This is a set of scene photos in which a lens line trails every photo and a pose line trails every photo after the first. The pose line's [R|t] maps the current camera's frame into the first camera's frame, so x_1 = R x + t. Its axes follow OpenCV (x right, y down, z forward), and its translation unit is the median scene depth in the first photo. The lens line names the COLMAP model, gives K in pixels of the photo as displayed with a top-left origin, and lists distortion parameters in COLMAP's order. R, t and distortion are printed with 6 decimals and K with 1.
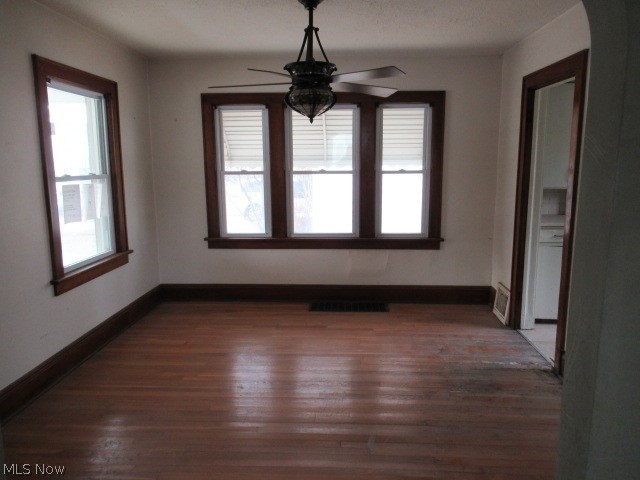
lens RADIAL K [[472.7, 0, 319.2], [0, 472.7, 238.3], [0, 0, 1]] dist [0.000325, -0.004500]
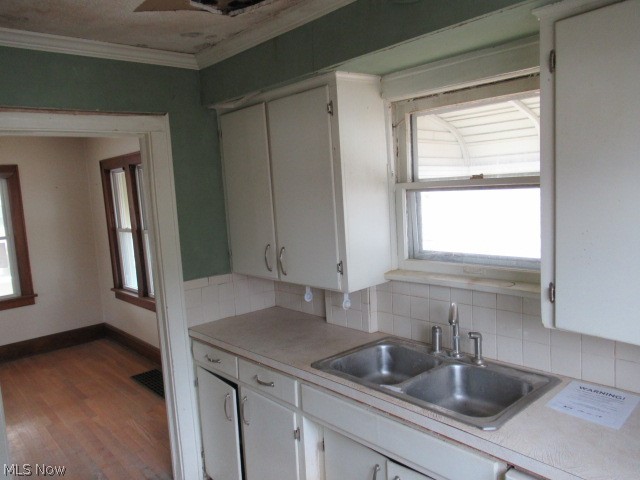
lens RADIAL K [[472.7, 0, 319.2], [0, 472.7, 238.3], [0, 0, 1]] dist [0.000325, -0.004500]
pose [[0.717997, 0.039095, -0.694947, 0.998676], [-0.052524, 0.998618, 0.001912, -0.166287], [0.694061, 0.035129, 0.719058, 0.611832]]
